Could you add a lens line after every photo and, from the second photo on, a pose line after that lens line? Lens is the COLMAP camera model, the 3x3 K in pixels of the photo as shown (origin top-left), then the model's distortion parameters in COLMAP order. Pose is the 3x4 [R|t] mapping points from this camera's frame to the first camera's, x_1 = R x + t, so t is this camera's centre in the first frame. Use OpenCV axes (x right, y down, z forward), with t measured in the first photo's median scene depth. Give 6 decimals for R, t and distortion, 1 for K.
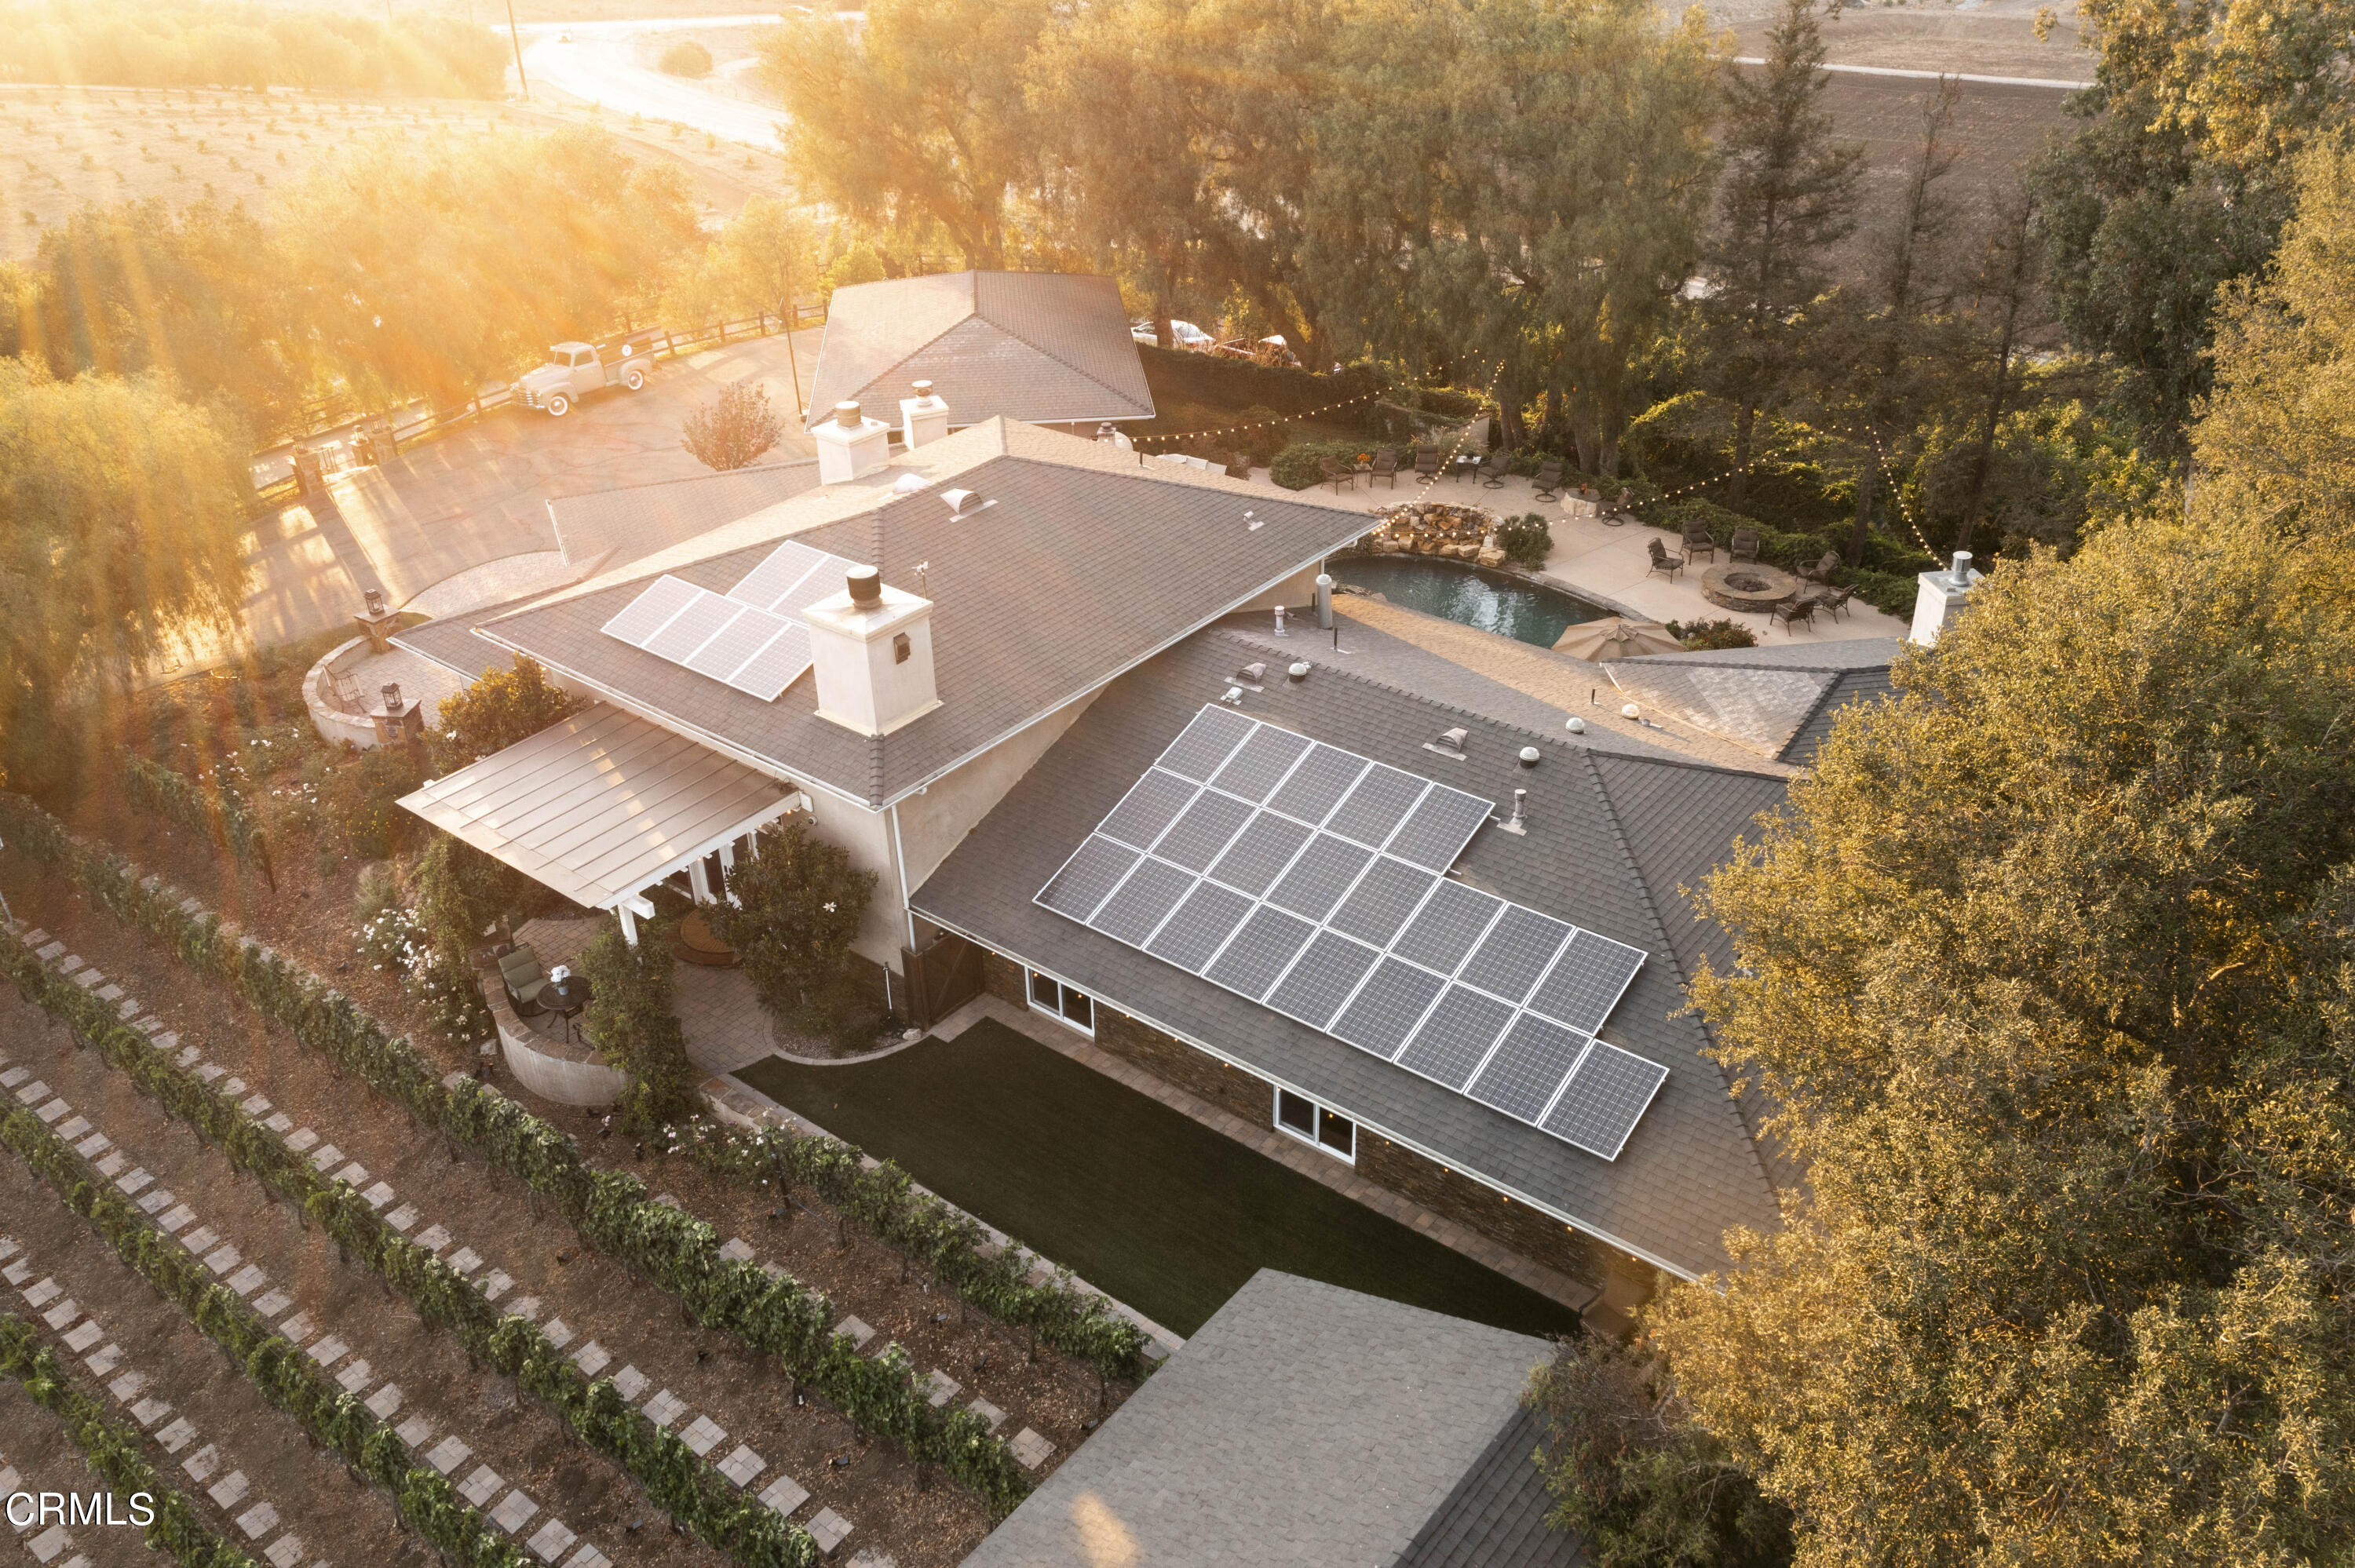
lens RADIAL K [[1837.9, 0, 1180.8], [0, 1837.9, 794.5], [0, 0, 1]] dist [-0.008271, 0.000620]
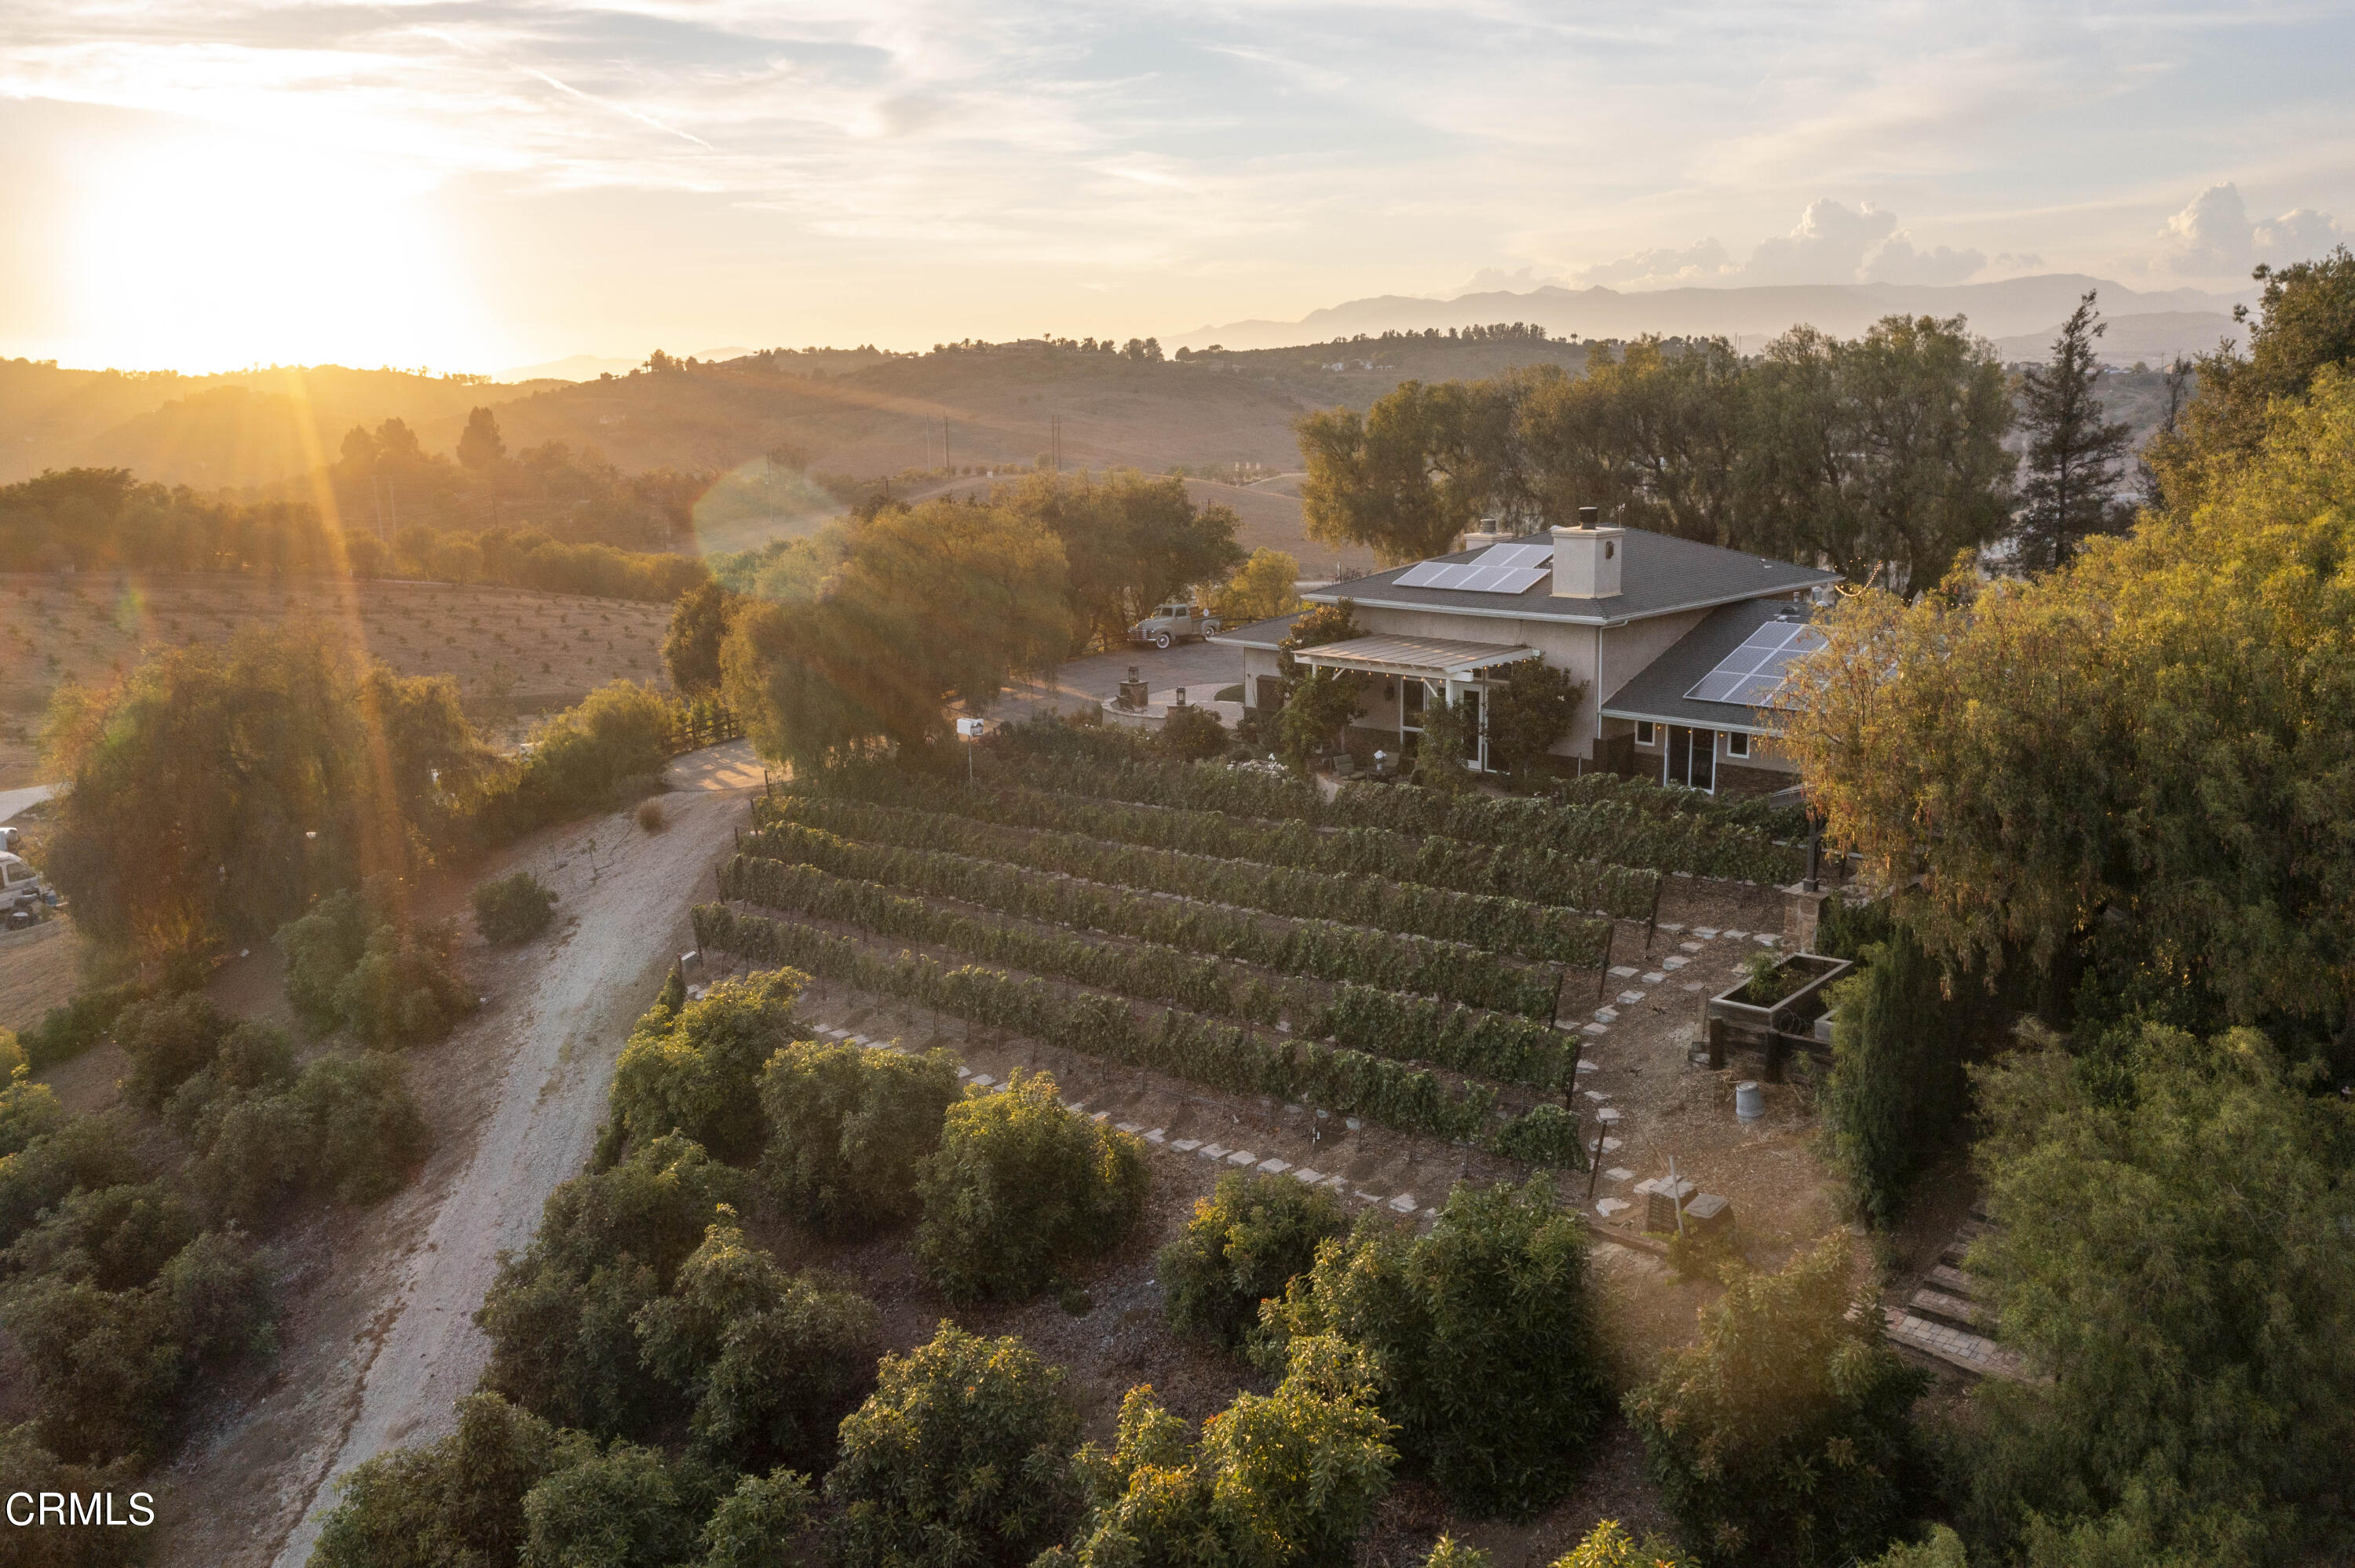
lens RADIAL K [[1837.9, 0, 1180.8], [0, 1837.9, 794.5], [0, 0, 1]] dist [-0.008271, 0.000620]
pose [[0.994231, 0.020066, -0.105366, -0.237395], [-0.051750, 0.950185, -0.307360, 0.451609], [0.093950, 0.311040, 0.945742, -0.401971]]
